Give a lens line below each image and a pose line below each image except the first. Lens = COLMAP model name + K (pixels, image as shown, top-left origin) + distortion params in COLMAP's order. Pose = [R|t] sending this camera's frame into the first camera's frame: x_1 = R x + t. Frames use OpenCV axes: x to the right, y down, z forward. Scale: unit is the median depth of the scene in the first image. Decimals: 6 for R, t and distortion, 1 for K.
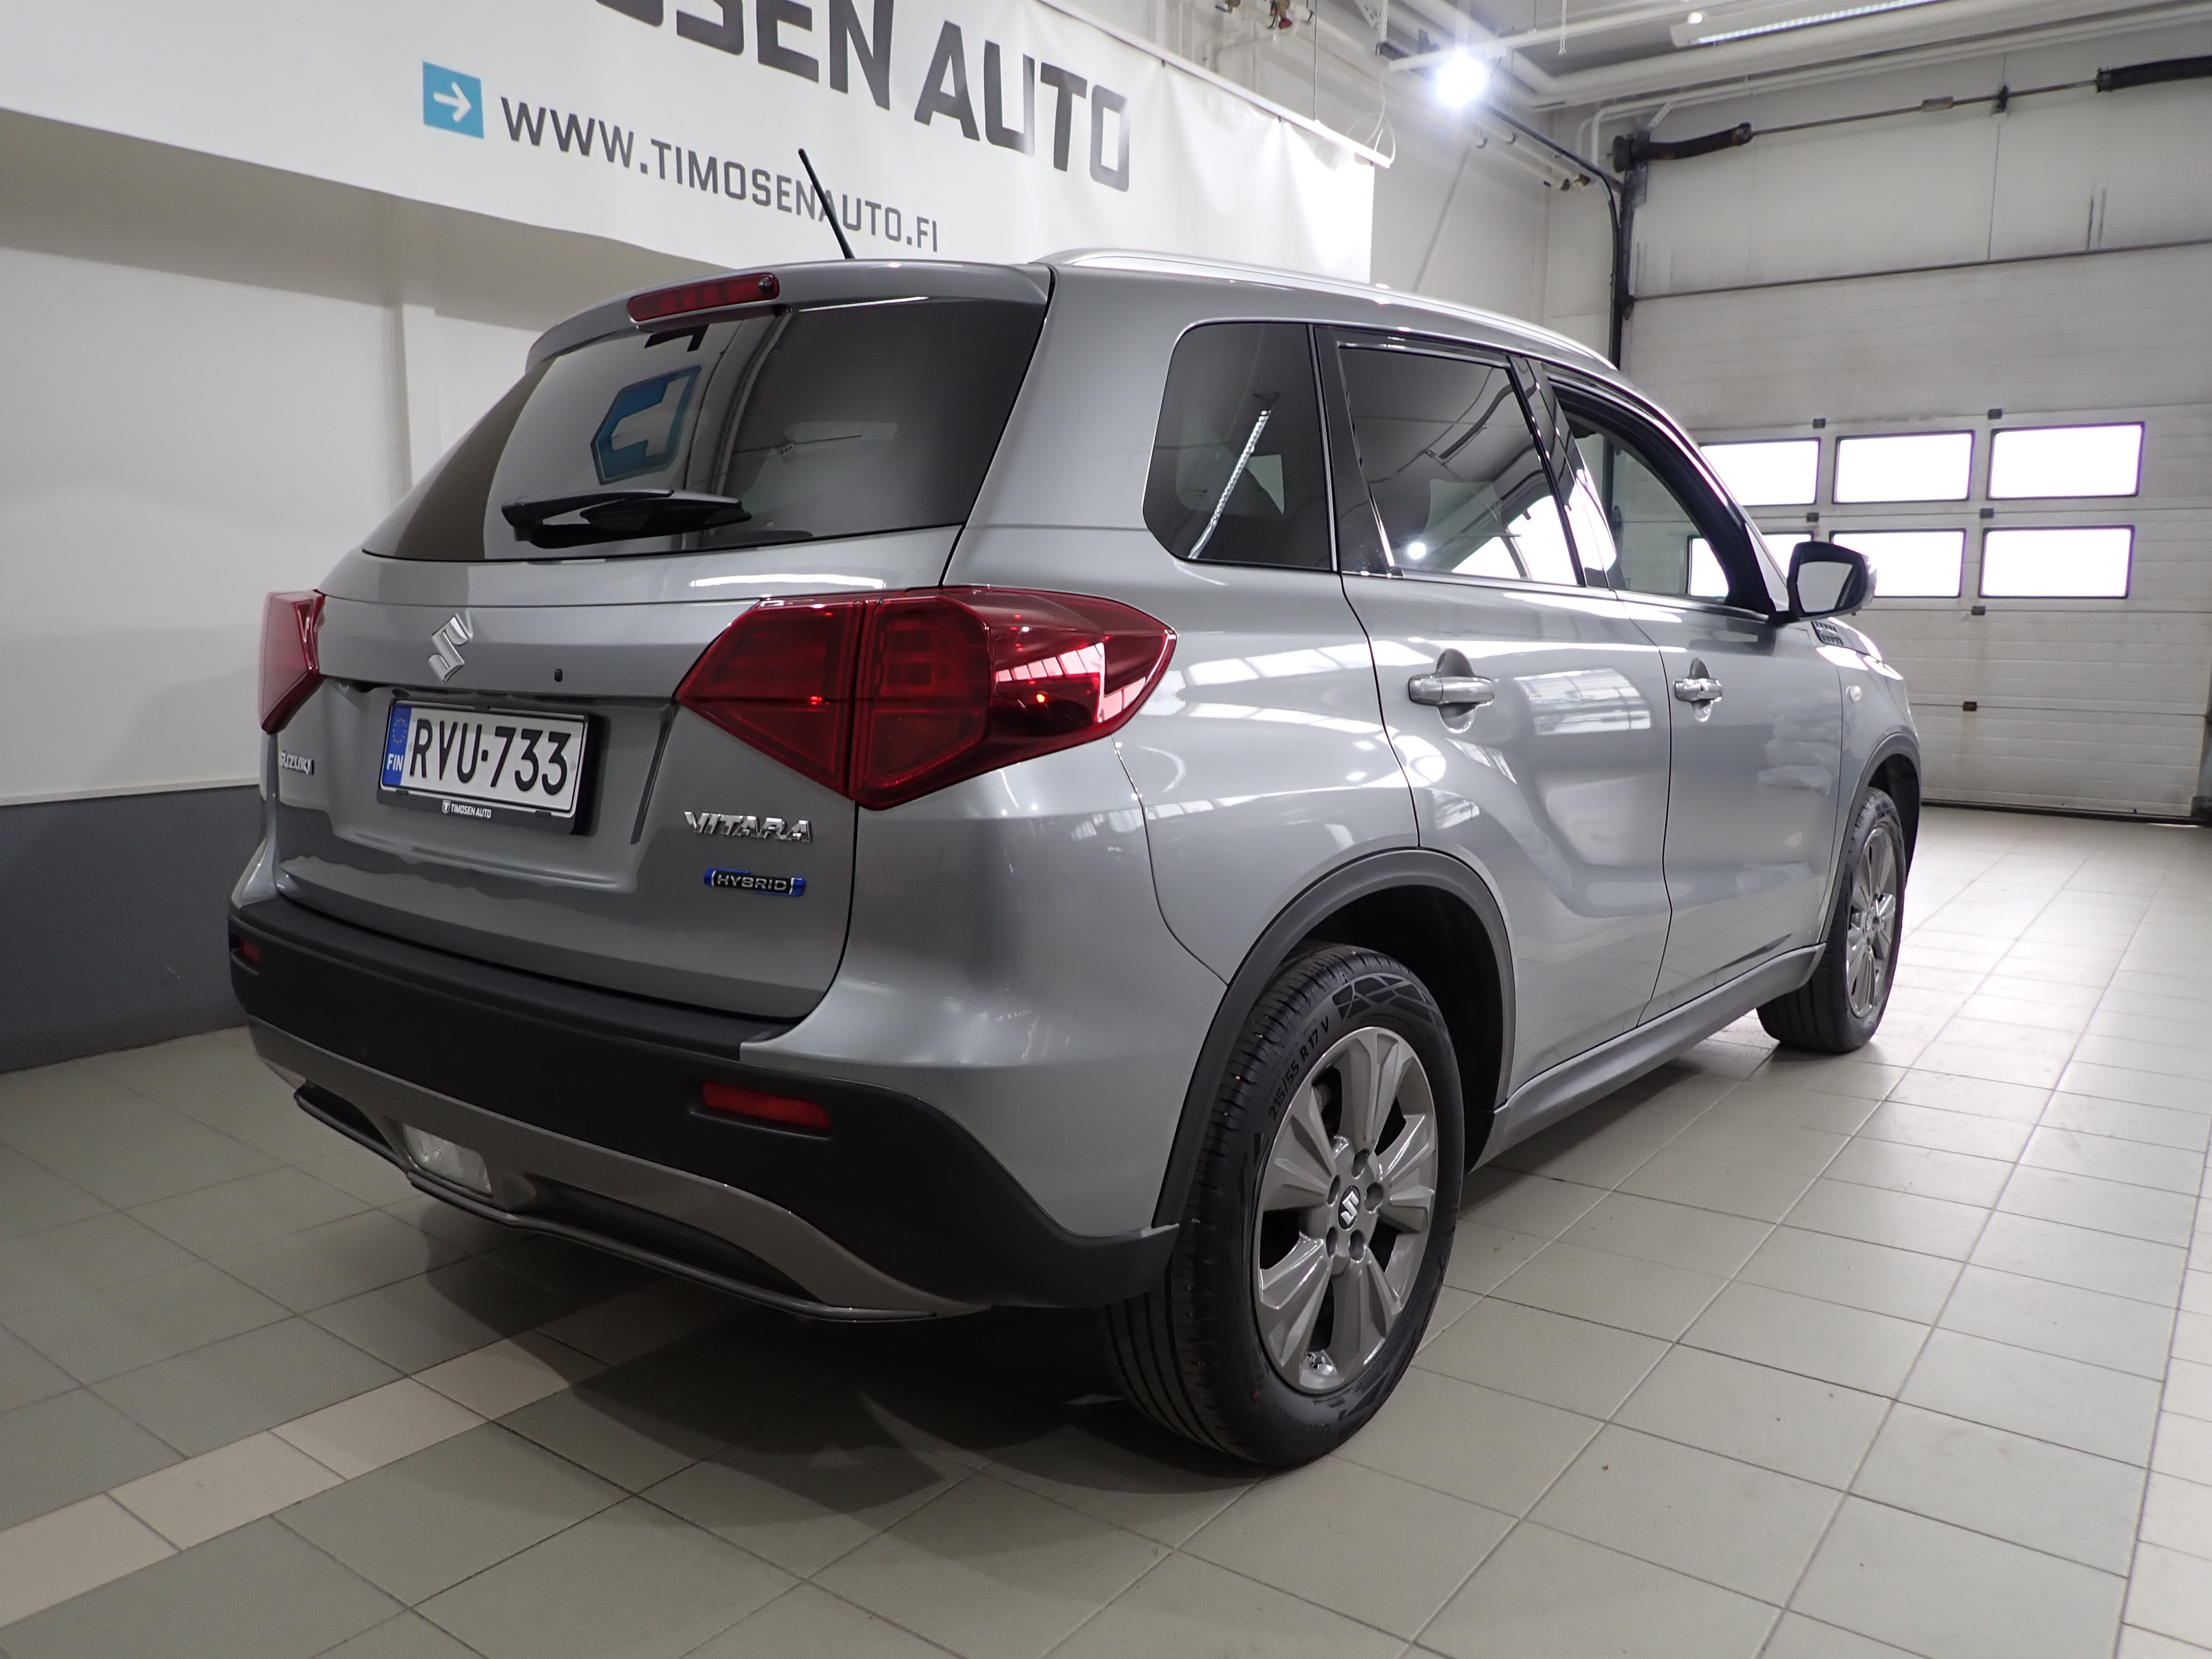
lens RADIAL K [[1607.6, 0, 1097.8], [0, 1607.6, 833.2], [0, 0, 1]] dist [-0.001935, -0.008005]
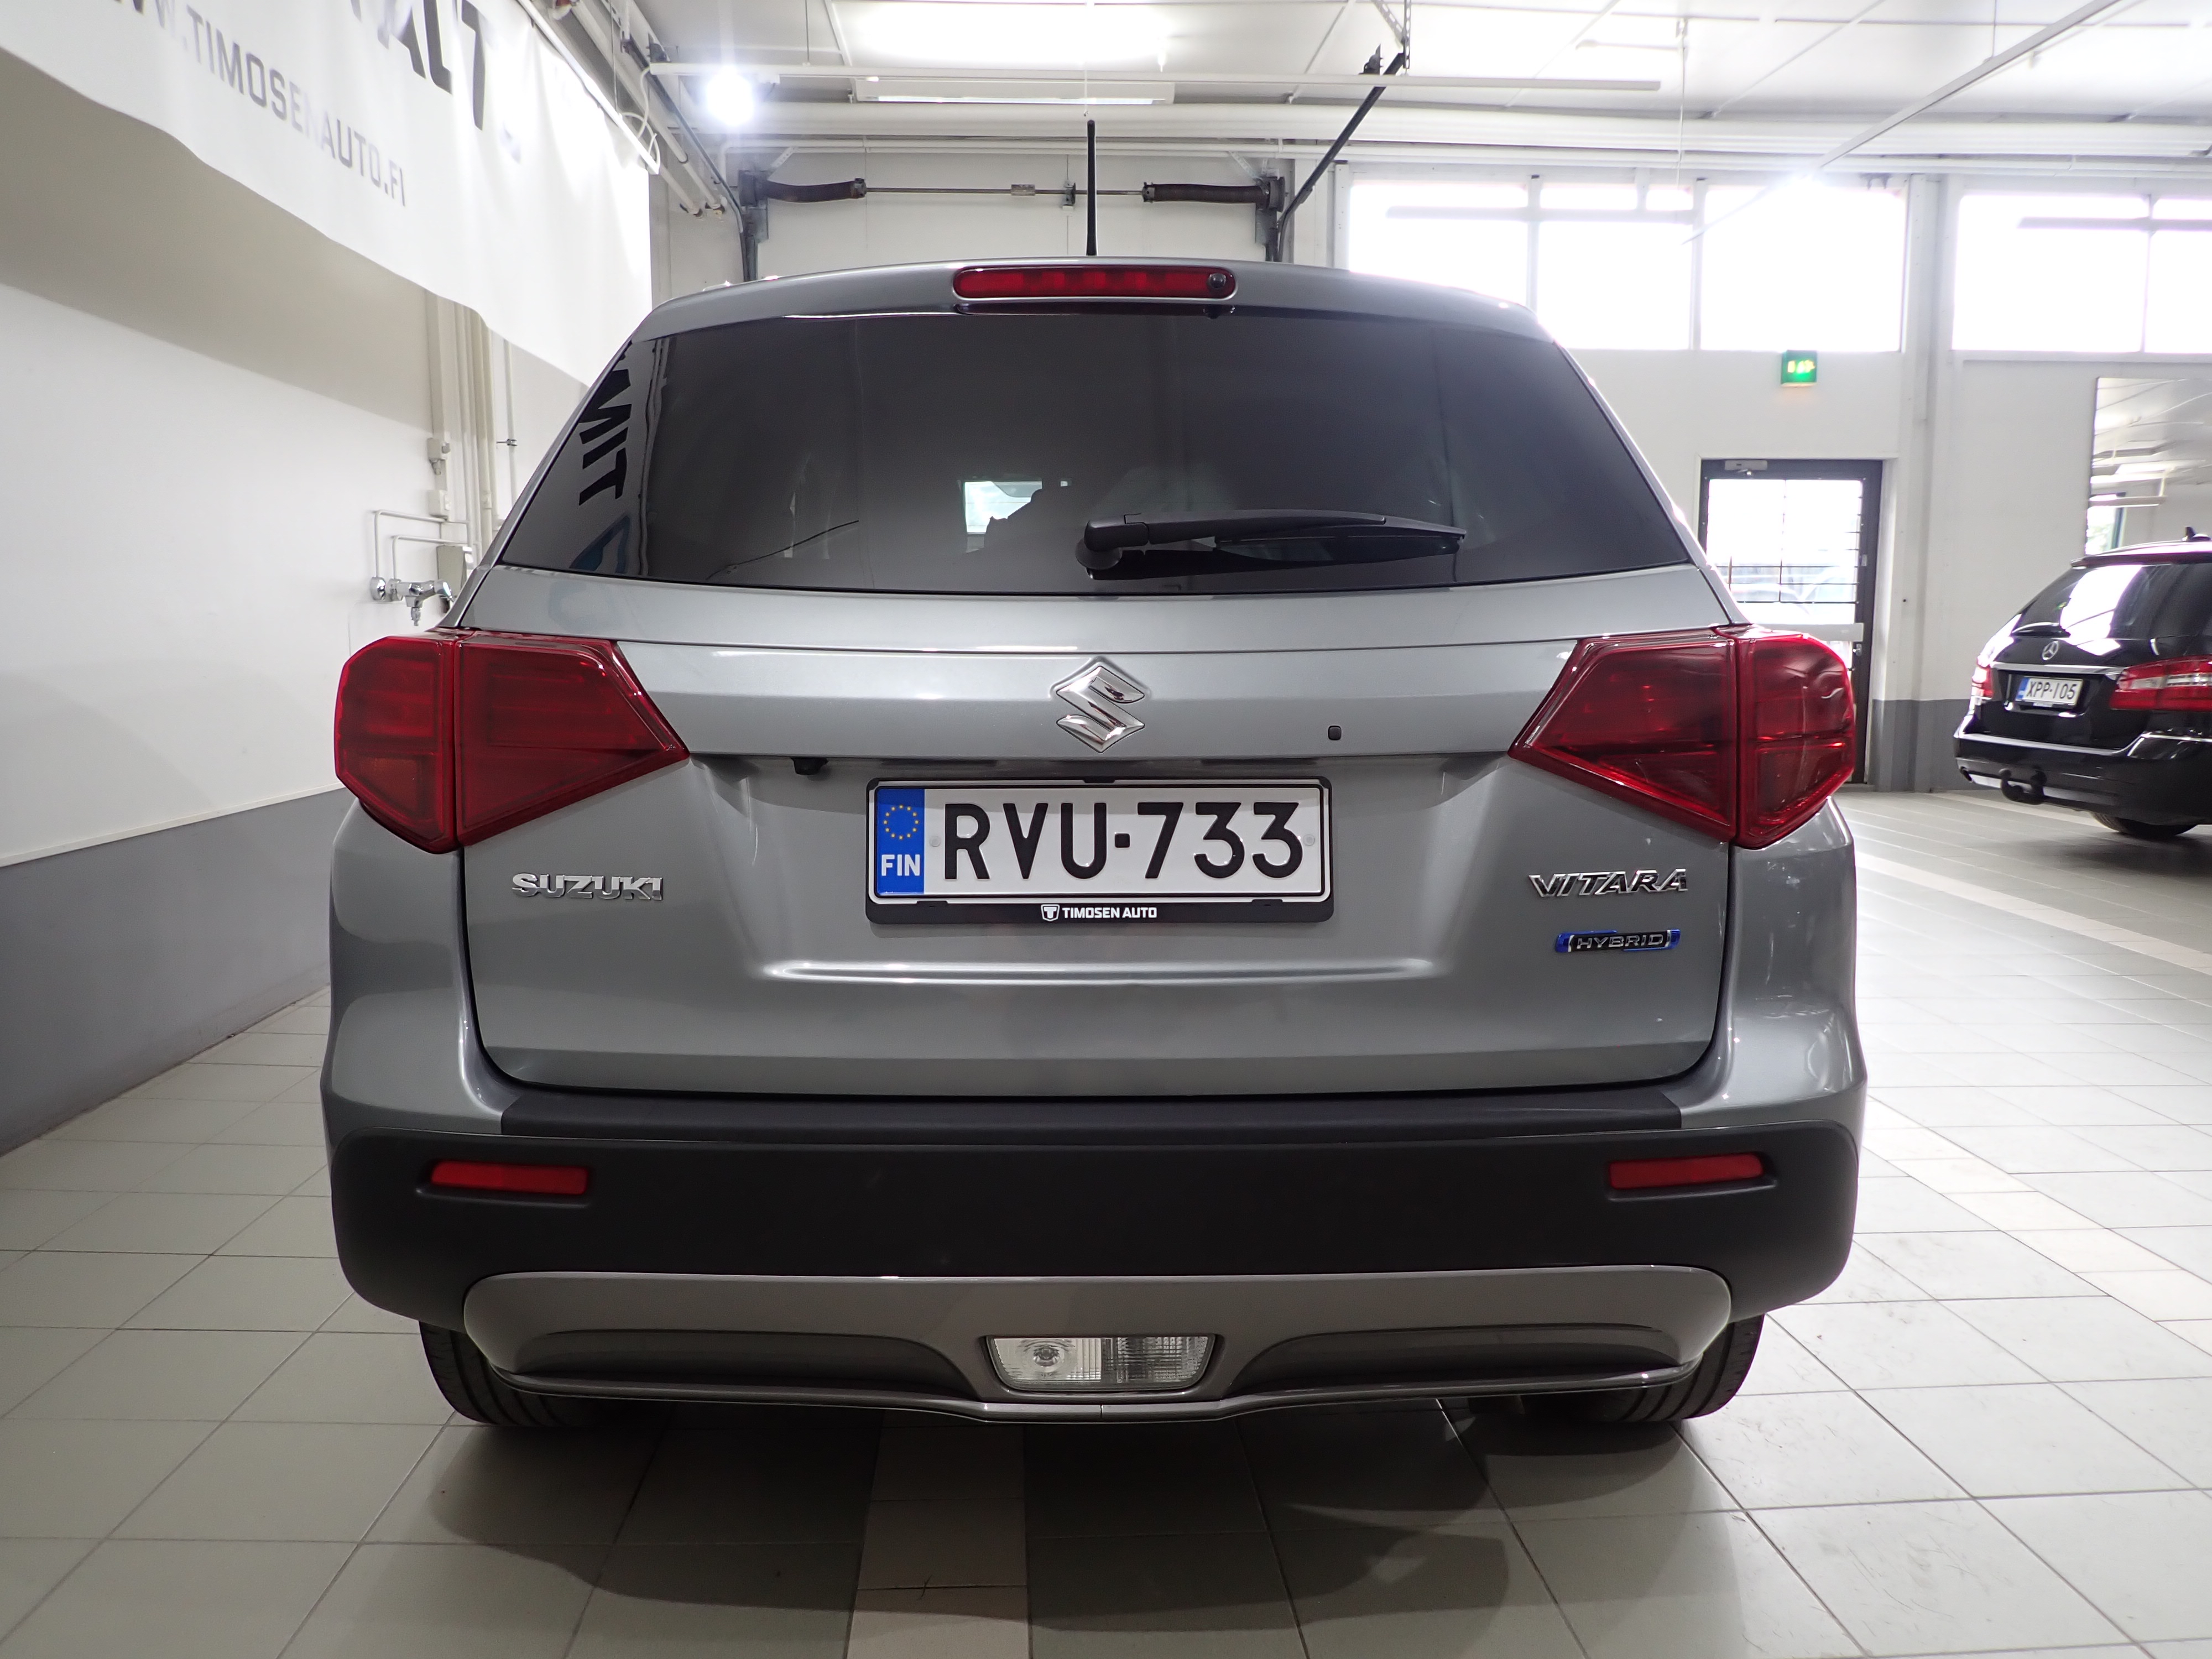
lens RADIAL K [[1607.6, 0, 1097.8], [0, 1607.6, 833.2], [0, 0, 1]] dist [-0.001935, -0.008005]
pose [[0.777892, -0.090034, 0.621915, -0.867113], [0.097898, 0.994962, 0.021590, -0.069083], [-0.620726, 0.044090, 0.782787, 0.381789]]
